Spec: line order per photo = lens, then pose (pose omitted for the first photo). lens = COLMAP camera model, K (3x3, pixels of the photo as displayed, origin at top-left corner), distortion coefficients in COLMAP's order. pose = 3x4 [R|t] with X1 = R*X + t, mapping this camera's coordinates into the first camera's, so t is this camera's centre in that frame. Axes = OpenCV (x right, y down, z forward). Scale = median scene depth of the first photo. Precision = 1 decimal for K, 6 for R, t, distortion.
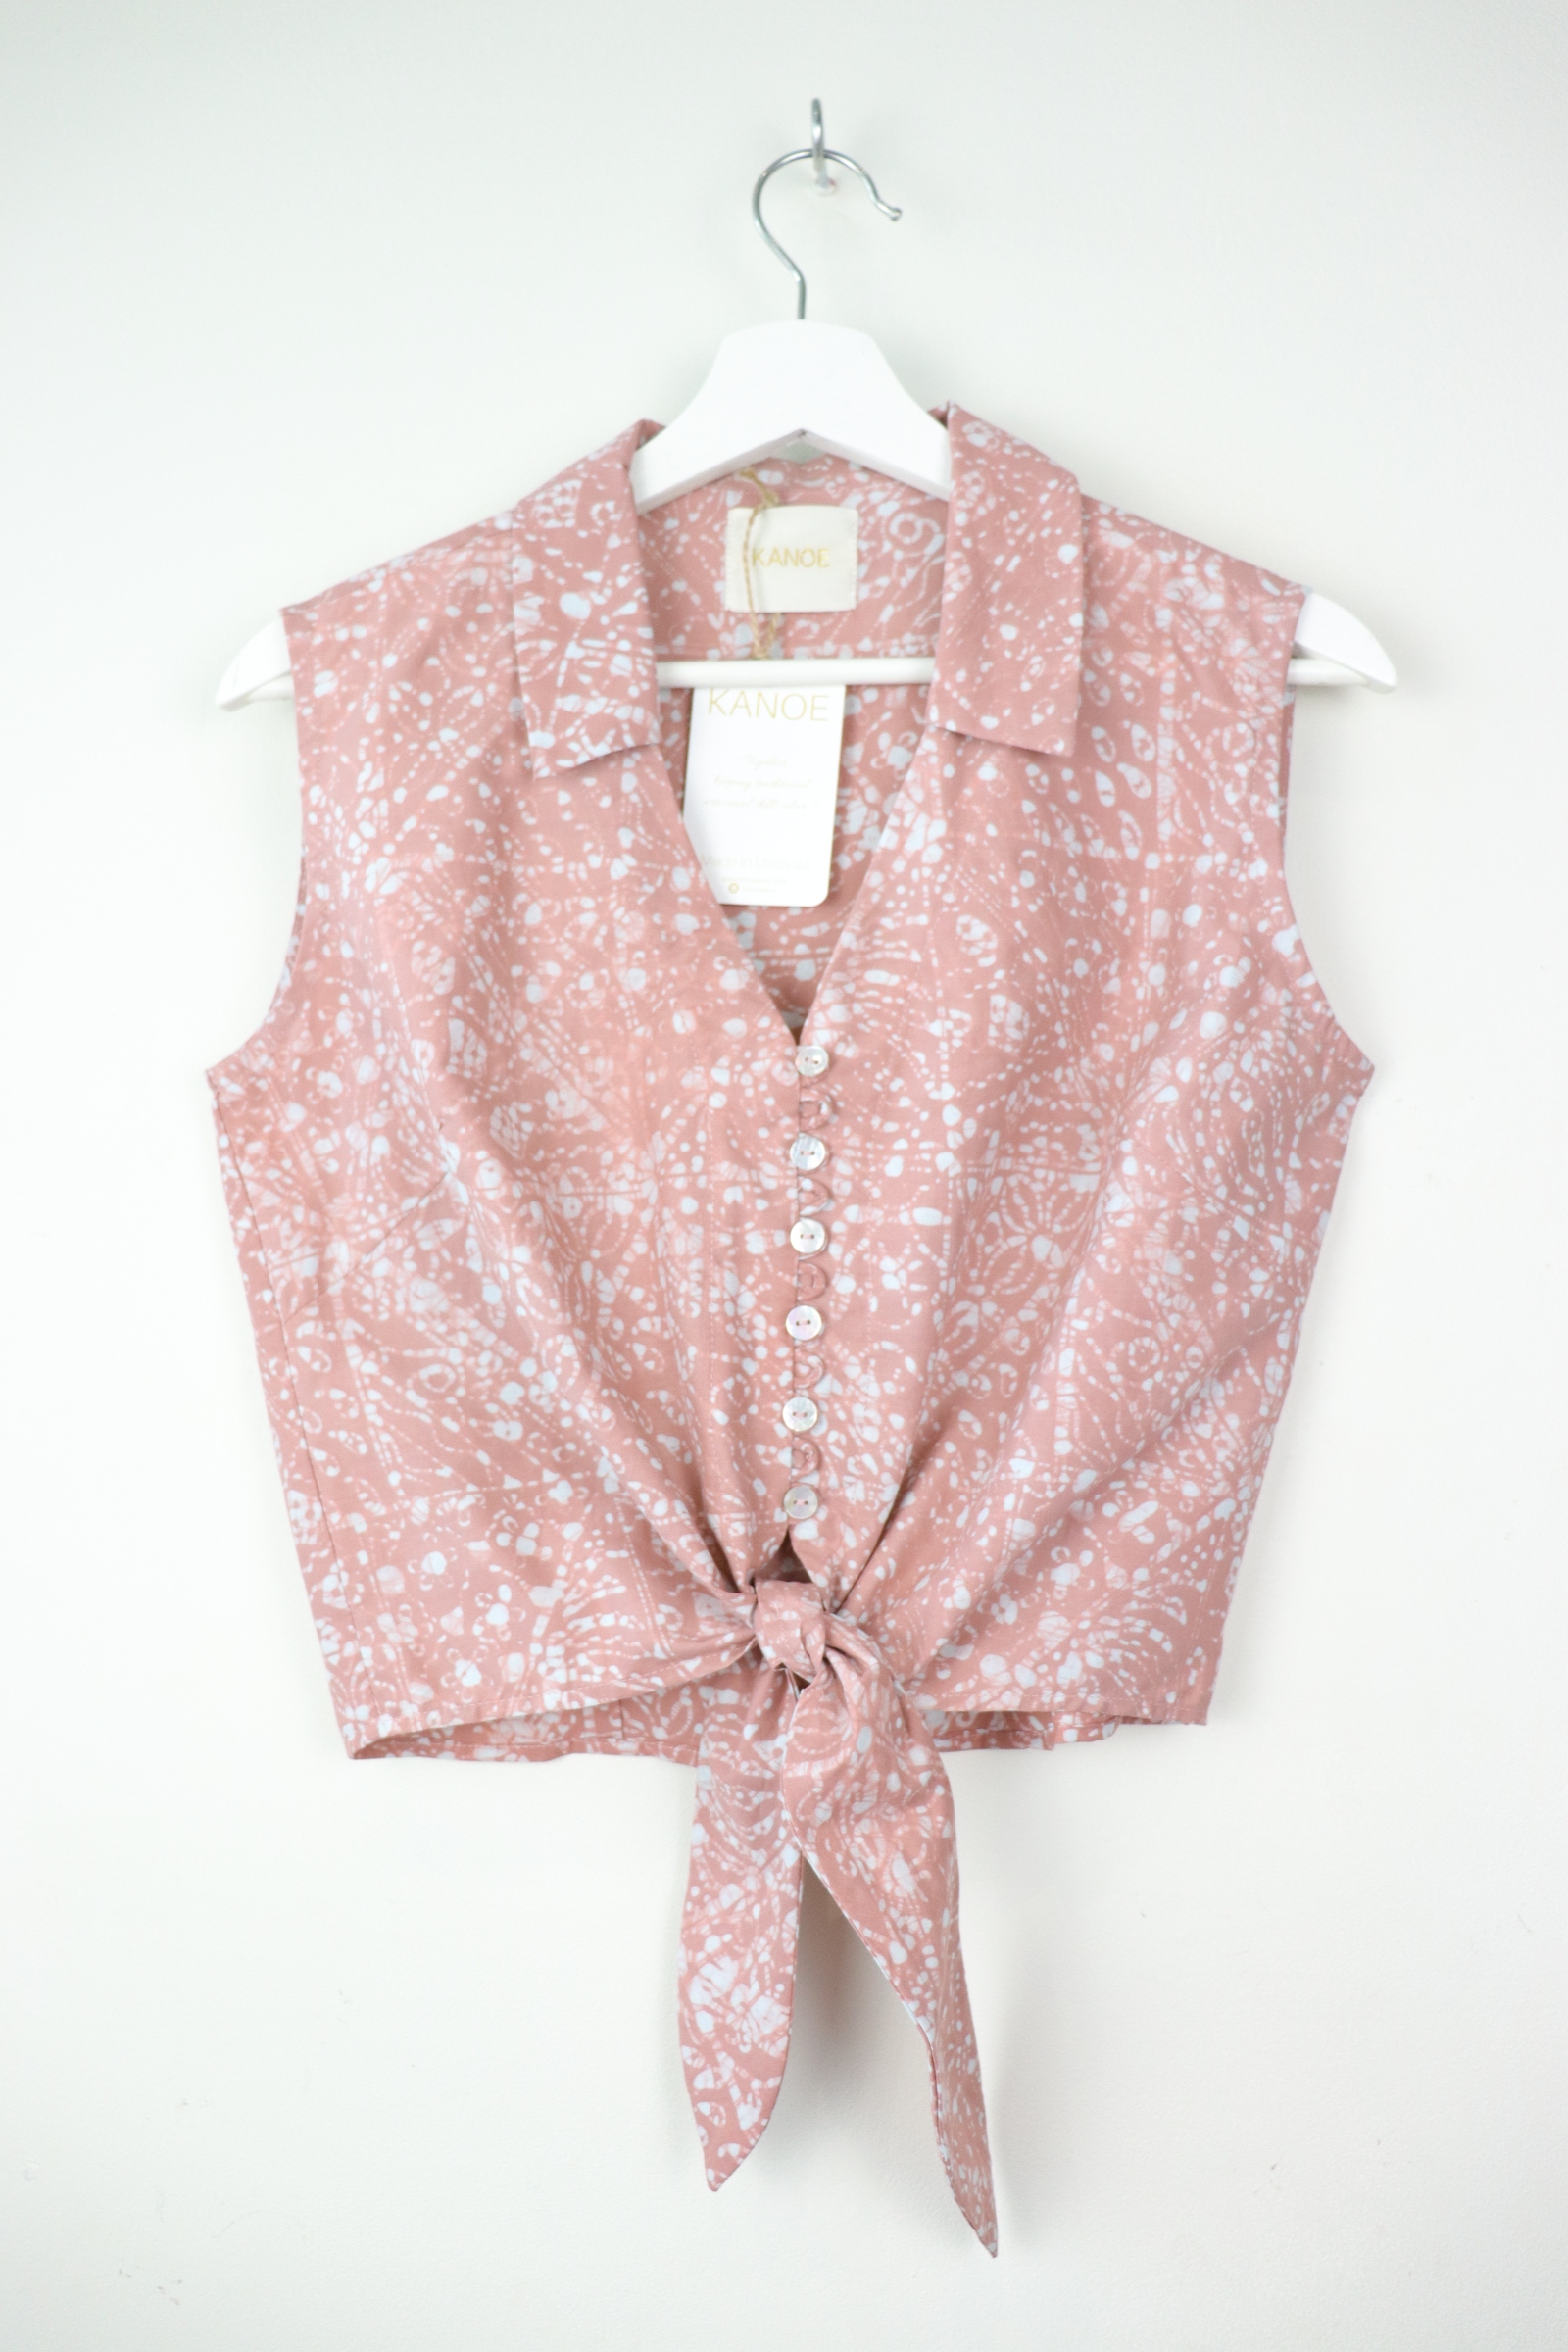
lens RADIAL K [[1900.9, 0, 776.4], [0, 1900.9, 1159.2], [0, 0, 1]] dist [-0.191548, 0.163160]
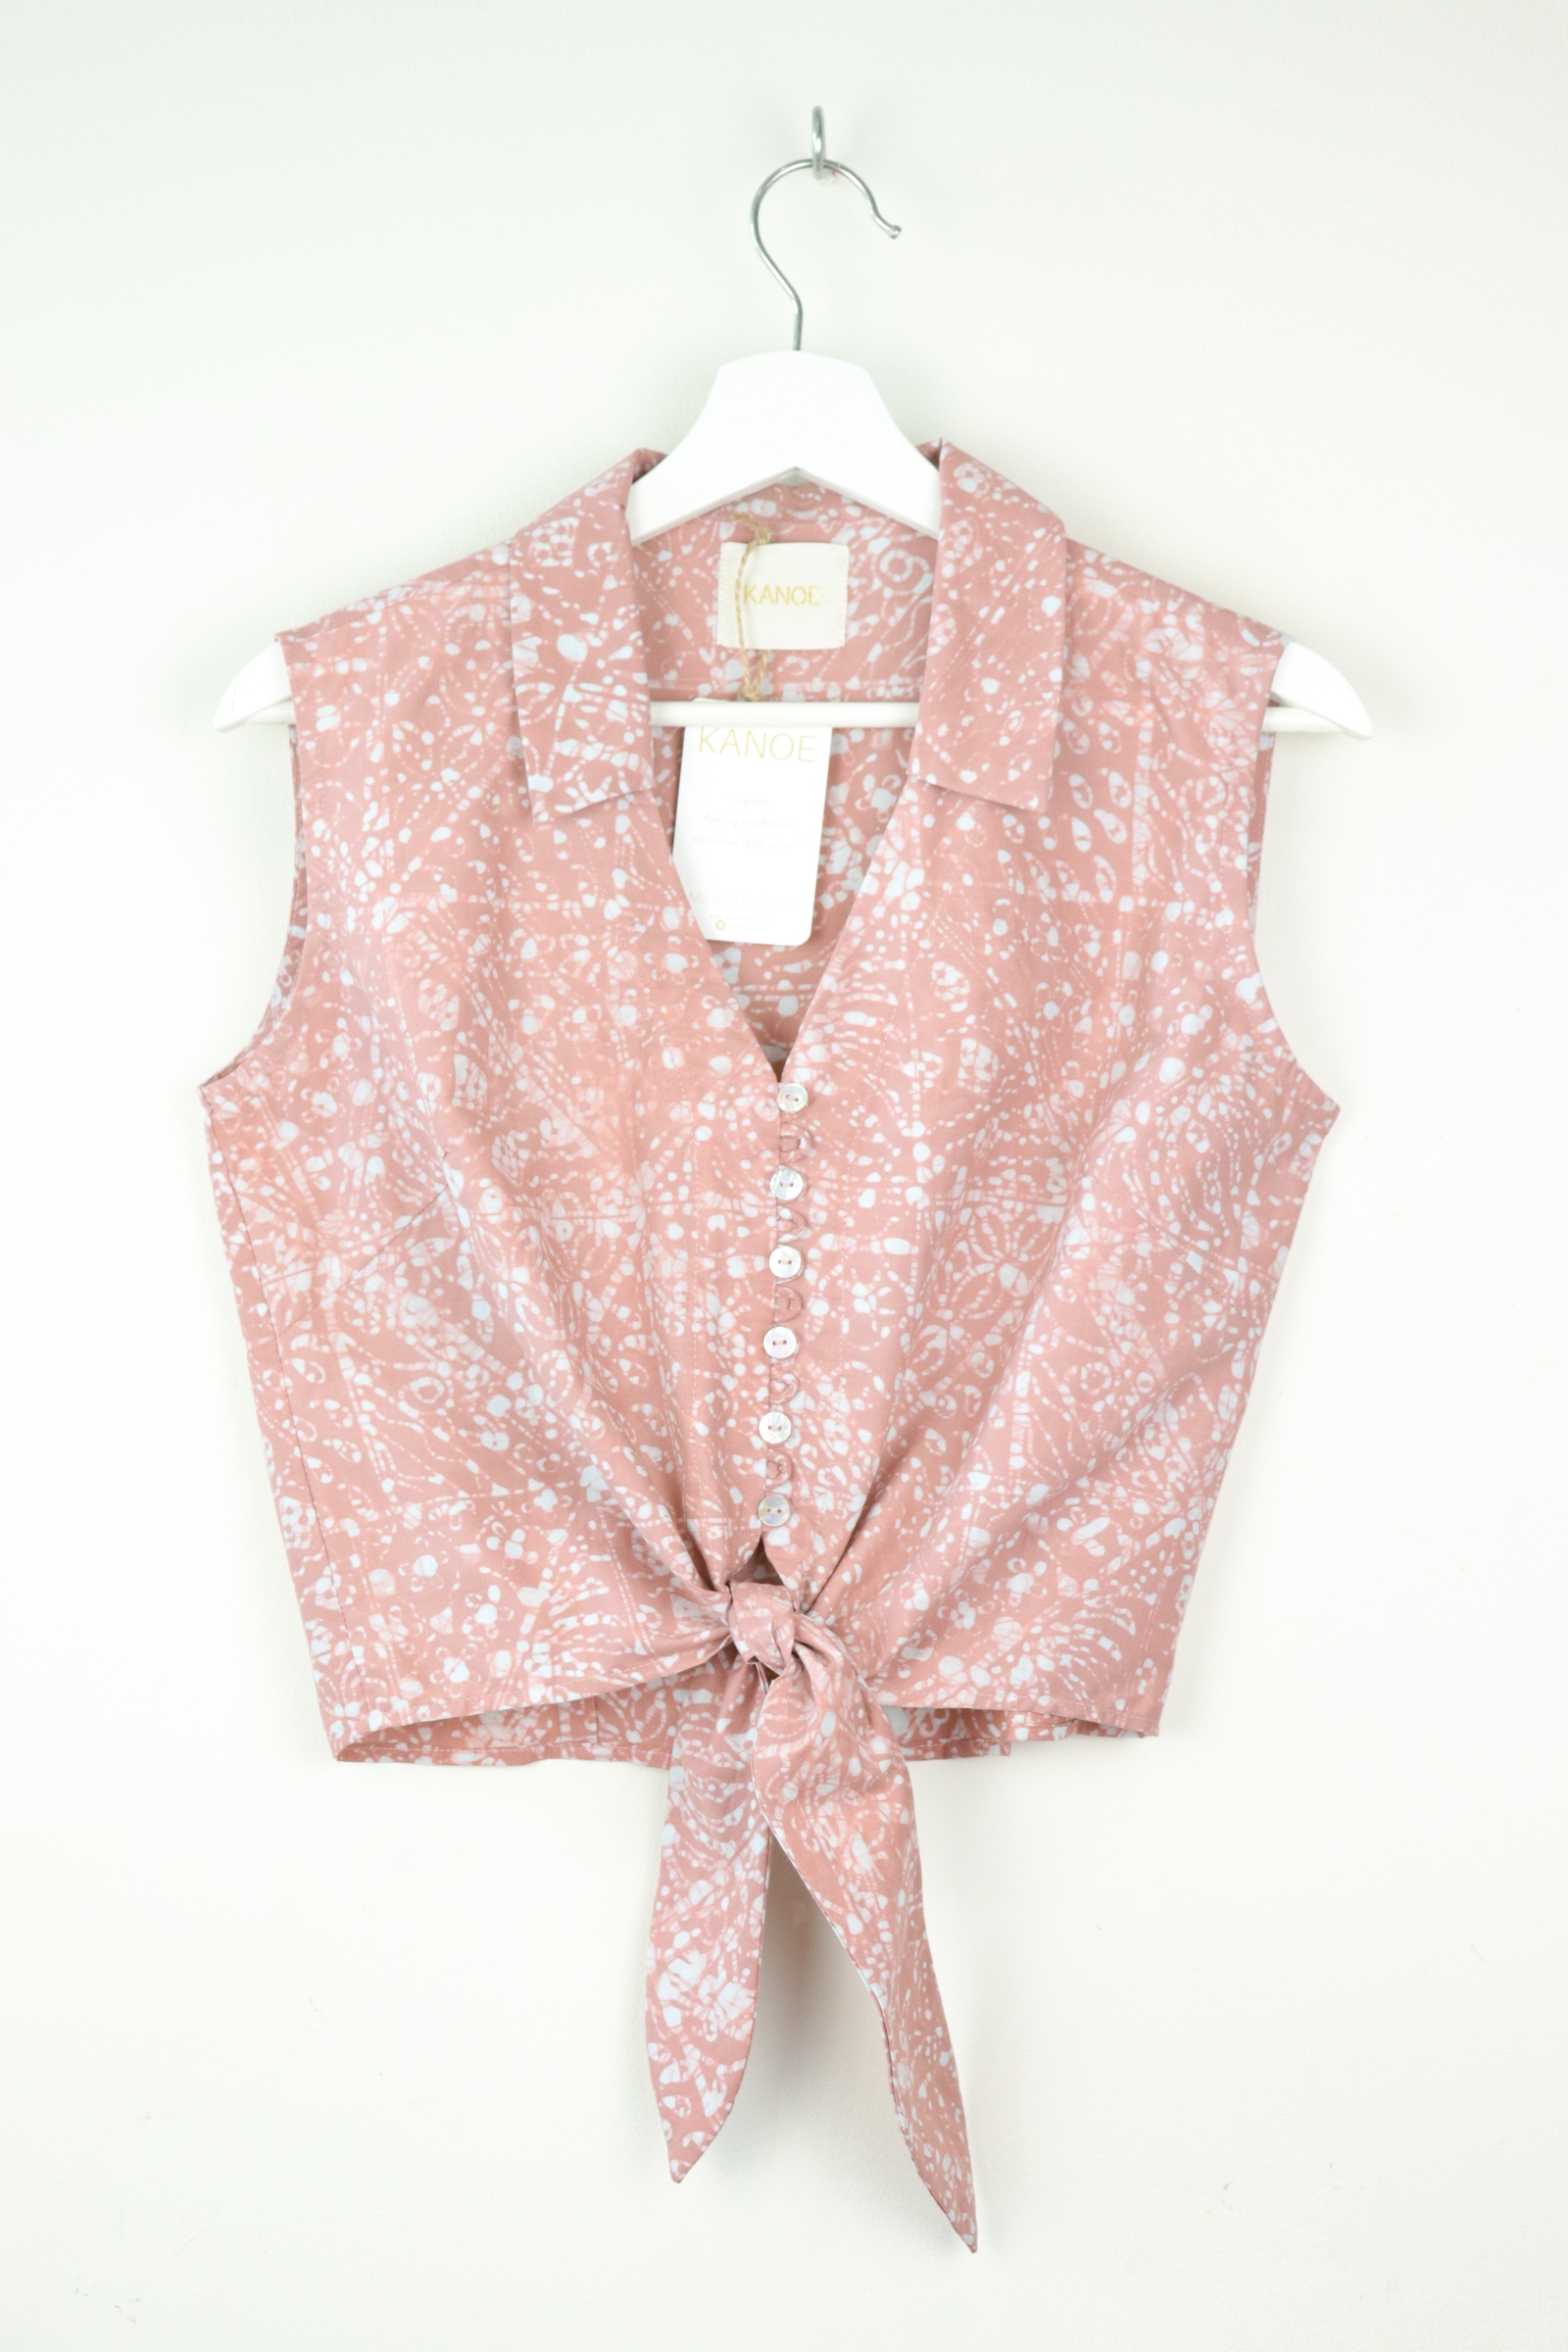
lens RADIAL K [[3261.2, 0, 784.0], [0, 3261.2, 1176.0], [0, 0, 1]] dist [-0.025015, -0.020457]
pose [[0.999663, 0.018747, 0.017969, -0.017813], [-0.019370, 0.999194, 0.035160, -0.071124], [-0.017296, -0.035496, 0.999220, -0.819834]]
